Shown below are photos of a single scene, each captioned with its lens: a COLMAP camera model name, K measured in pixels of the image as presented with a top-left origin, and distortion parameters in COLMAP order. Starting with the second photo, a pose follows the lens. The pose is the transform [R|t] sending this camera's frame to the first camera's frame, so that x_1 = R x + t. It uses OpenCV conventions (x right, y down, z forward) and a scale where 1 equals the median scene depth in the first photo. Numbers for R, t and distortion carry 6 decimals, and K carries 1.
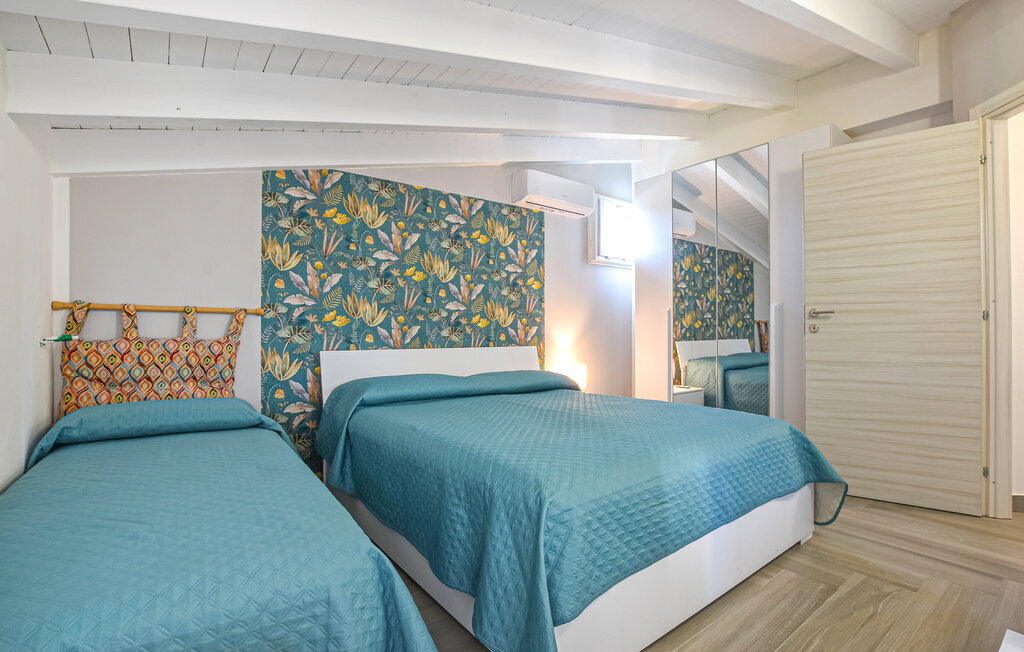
lens RADIAL K [[468.1, 0, 510.4], [0, 468.1, 328.0], [0, 0, 1]] dist [0.000189, -0.002214]
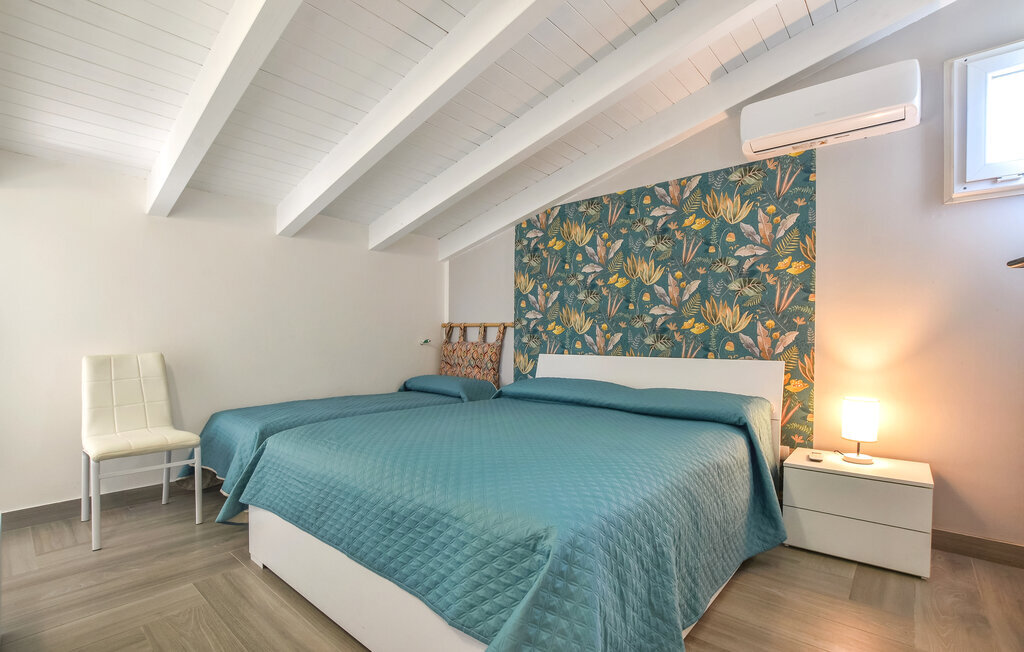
lens RADIAL K [[468.1, 0, 495.2], [0, 468.1, 342.1], [0, 0, 1]] dist [0.000189, -0.002214]
pose [[0.206190, 0.008586, -0.978474, 0.714482], [0.004751, 0.999941, 0.009776, 0.003679], [0.978501, -0.006664, 0.206137, 0.534917]]
